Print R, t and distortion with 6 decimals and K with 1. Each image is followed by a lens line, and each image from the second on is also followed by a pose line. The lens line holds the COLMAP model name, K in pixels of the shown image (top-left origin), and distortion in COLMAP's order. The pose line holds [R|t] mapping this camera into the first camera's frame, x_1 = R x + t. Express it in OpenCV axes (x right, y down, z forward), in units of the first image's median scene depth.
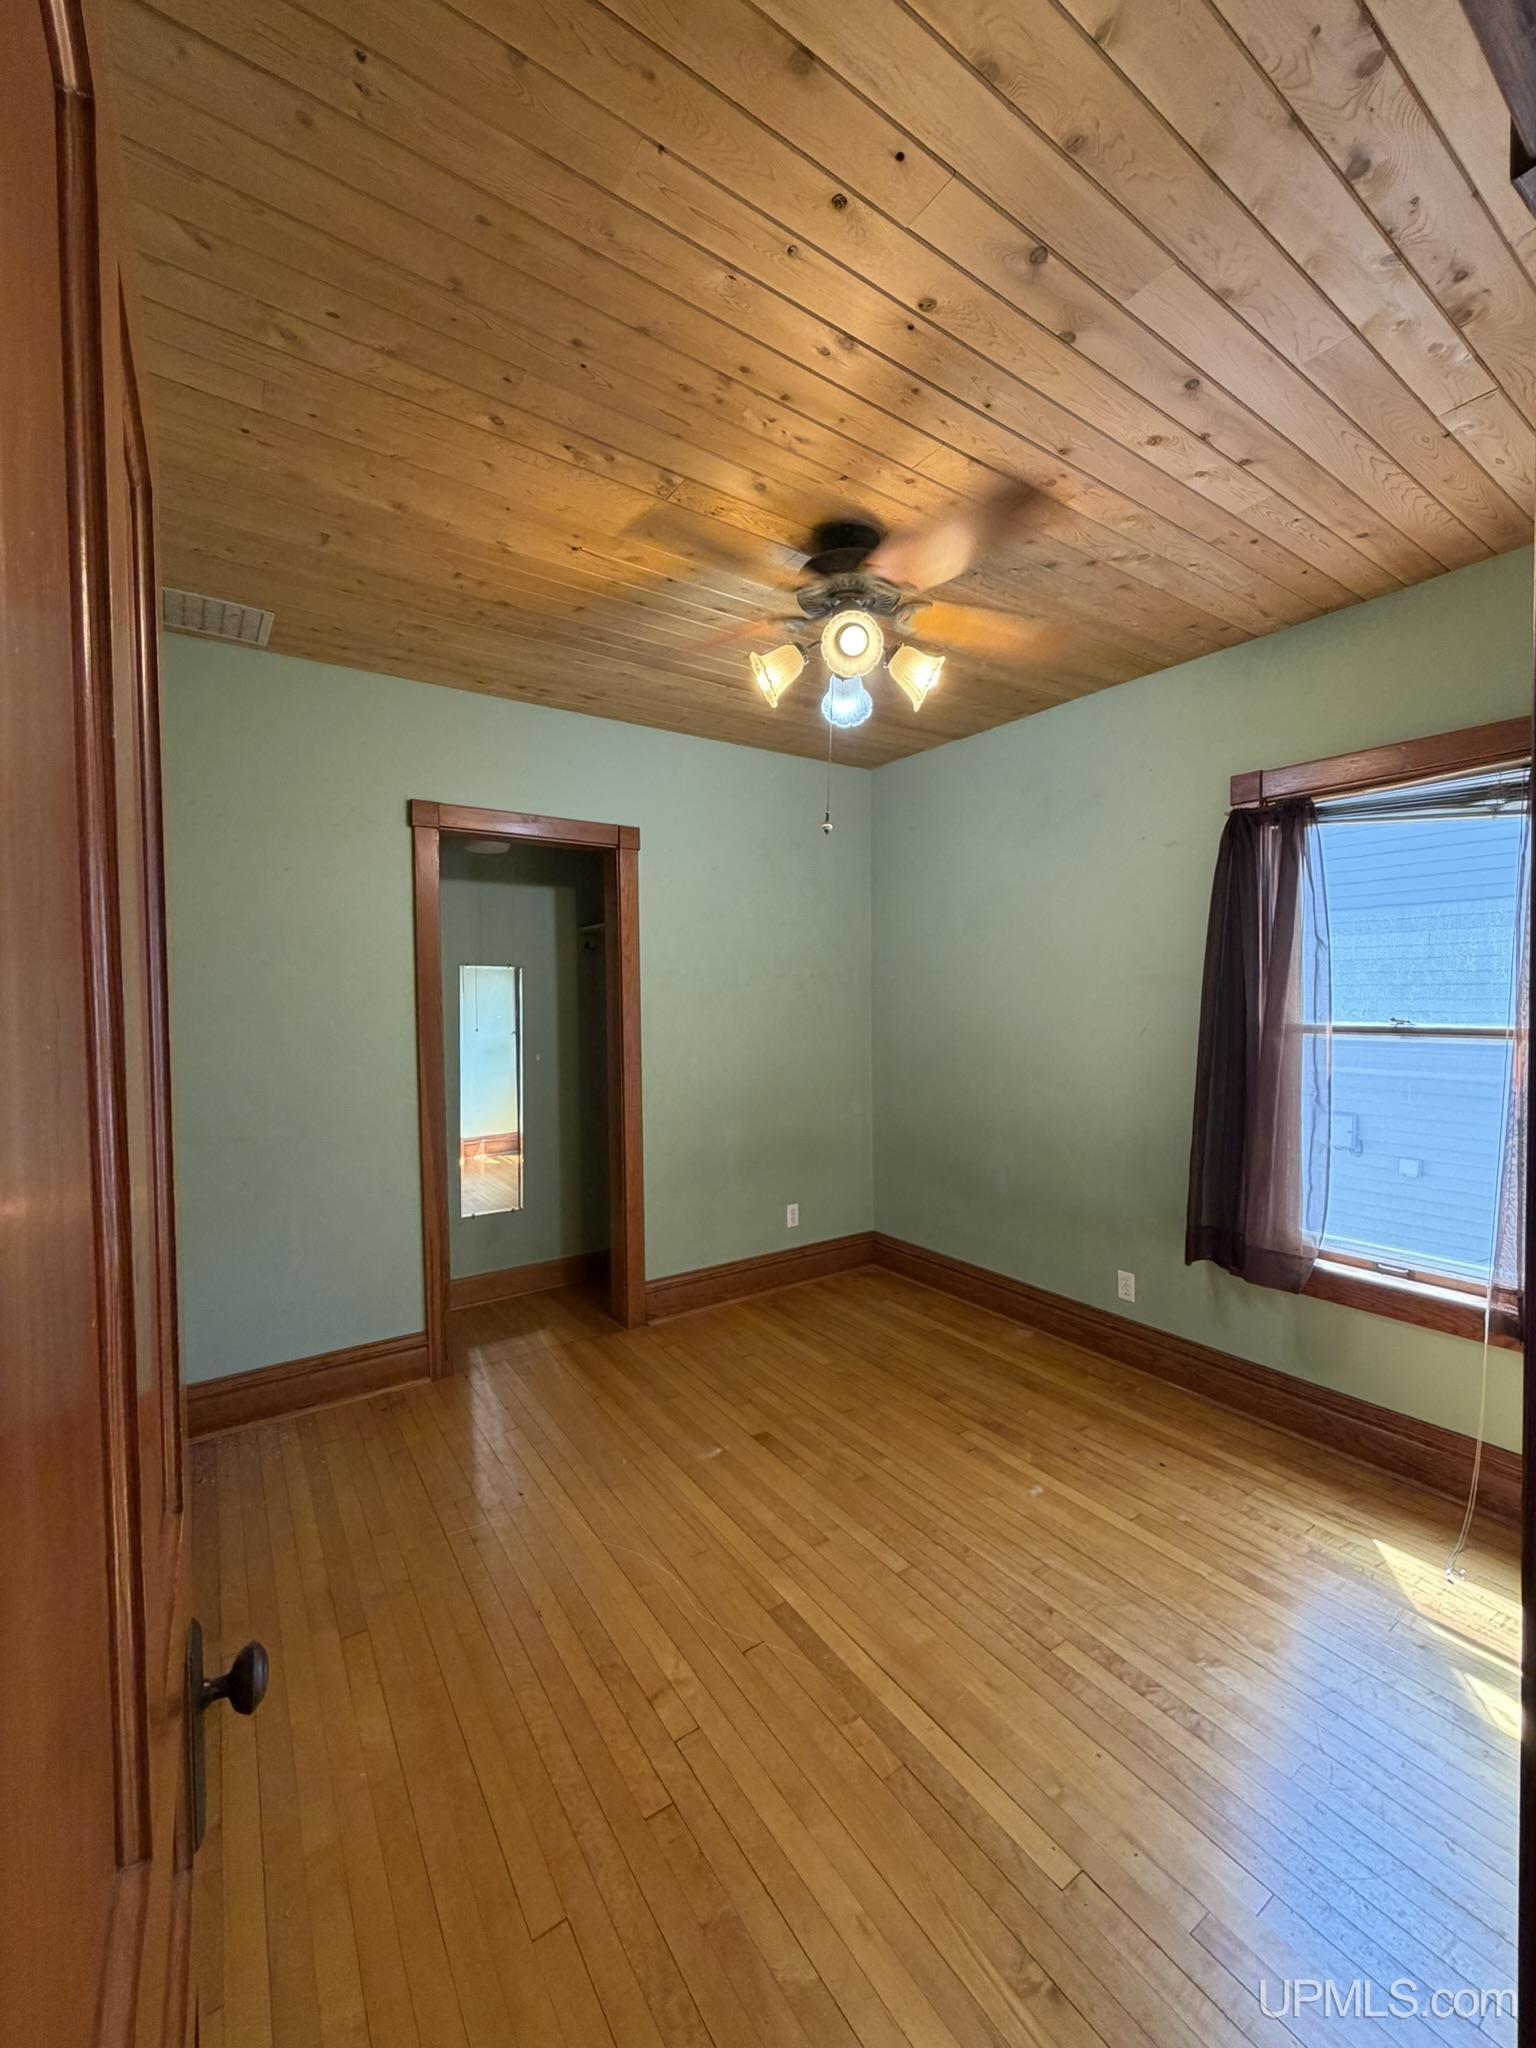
lens RADIAL K [[816.3, 0, 762.4], [0, 816.3, 1028.3], [0, 0, 1]] dist [-0.000959, 0.000021]
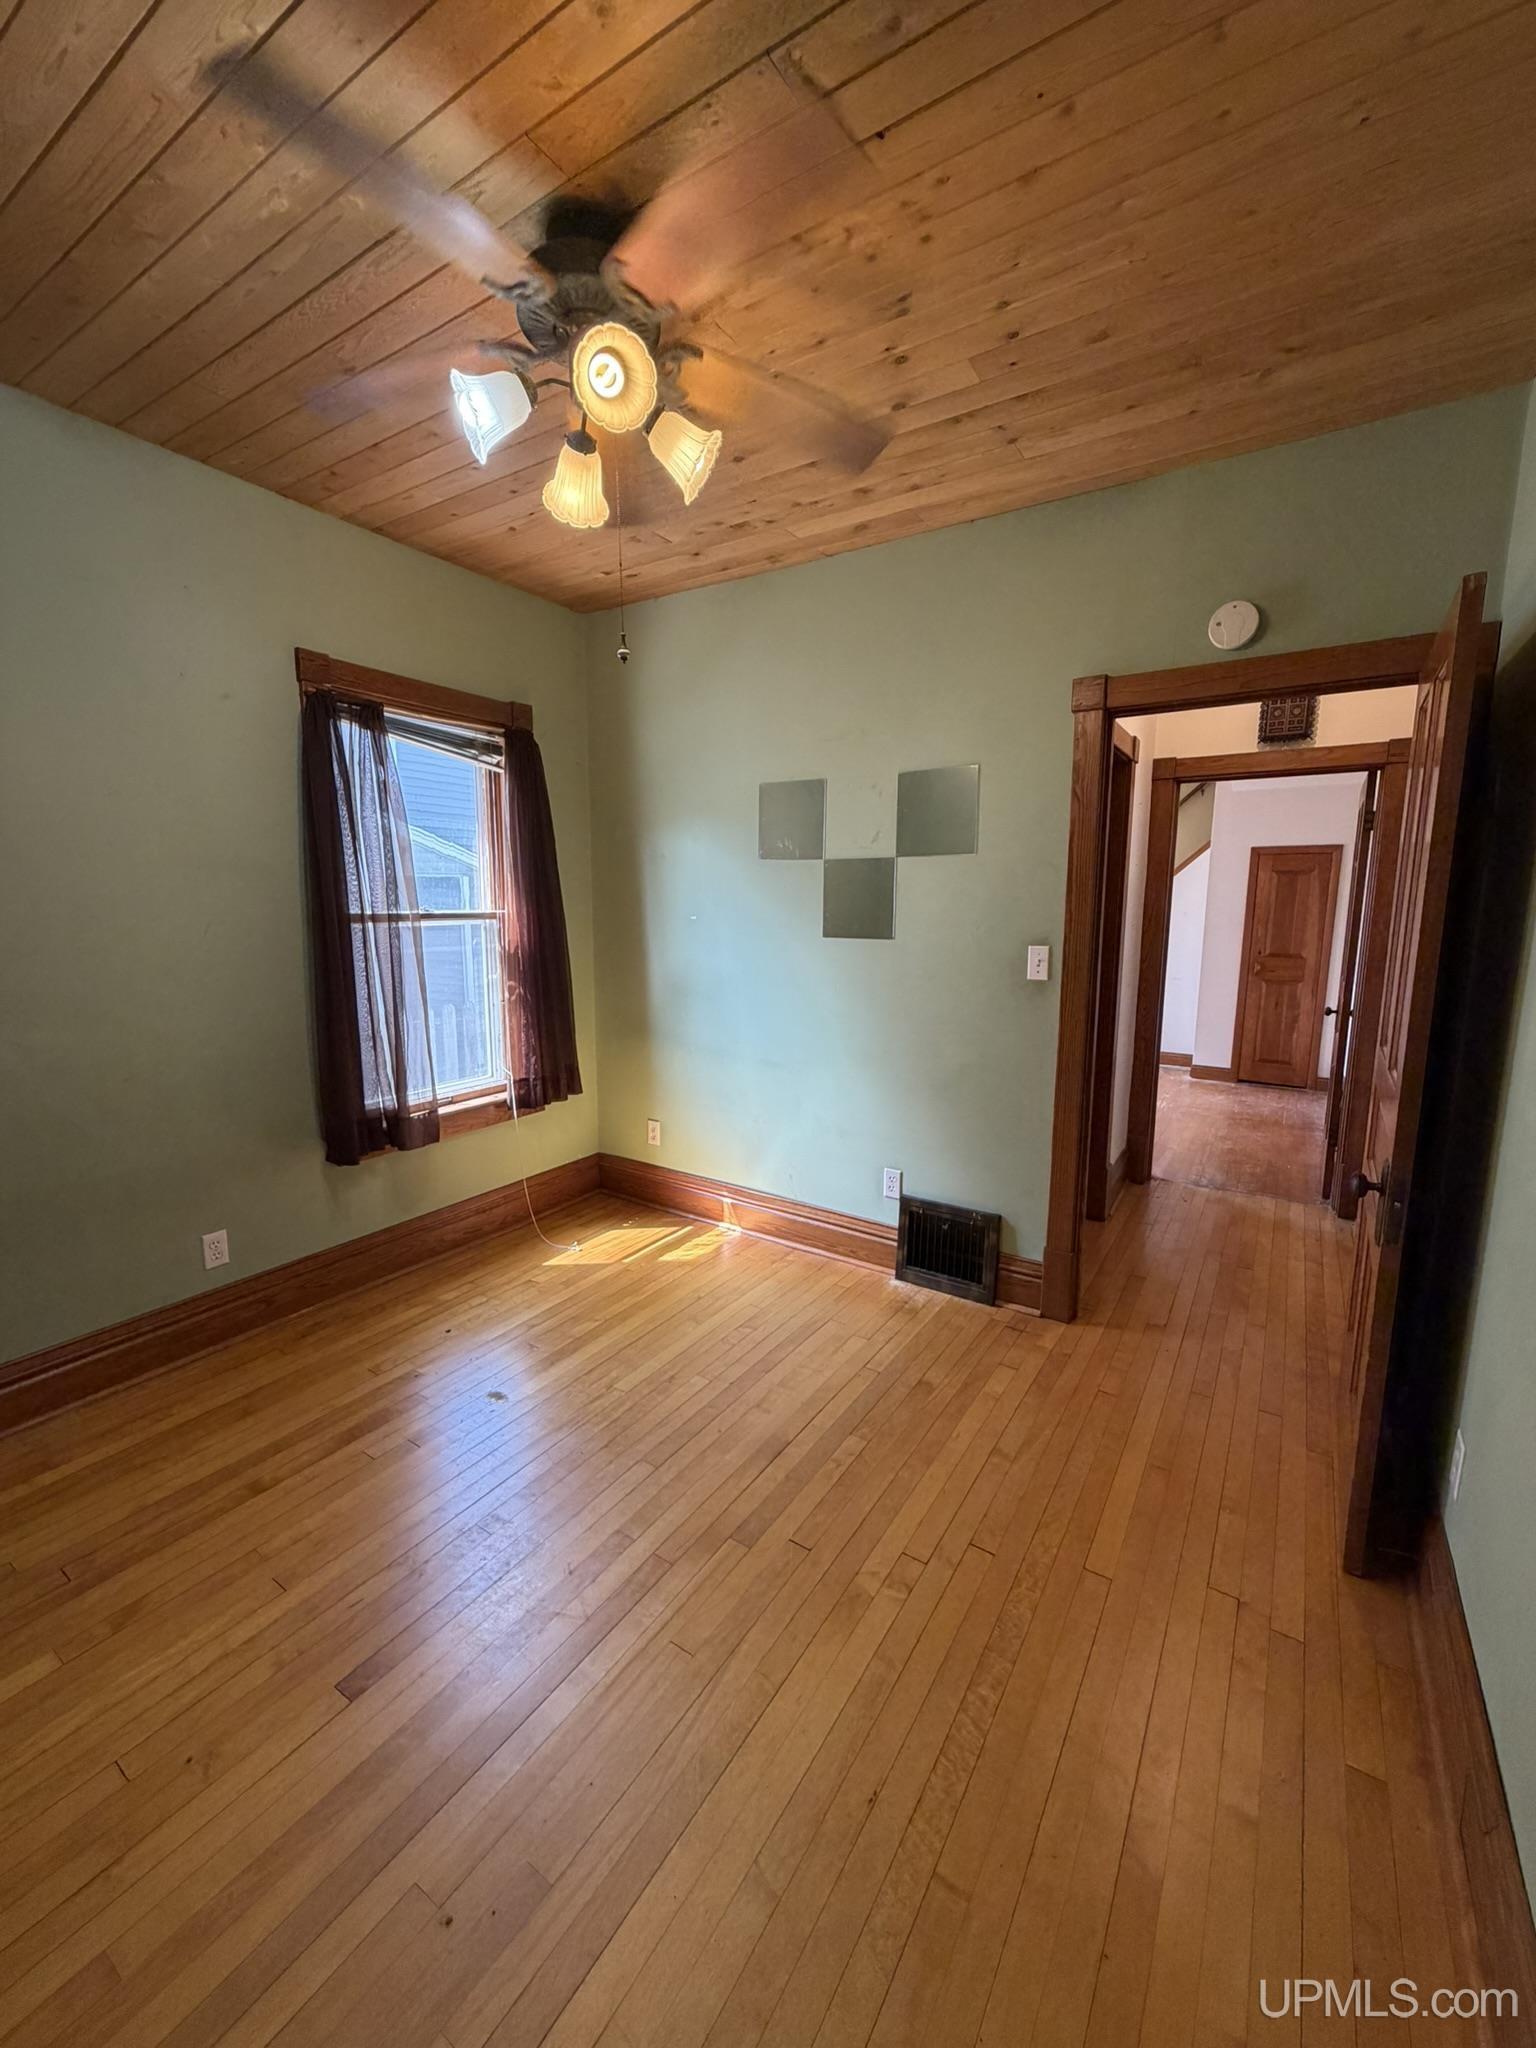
lens RADIAL K [[816.3, 0, 763.4], [0, 816.3, 1029.7], [0, 0, 1]] dist [-0.000959, 0.000021]
pose [[-0.385203, -0.137987, 0.912457, -0.533365], [0.036306, 0.985726, 0.164395, -0.012392], [-0.922118, 0.096453, -0.374695, 0.889676]]
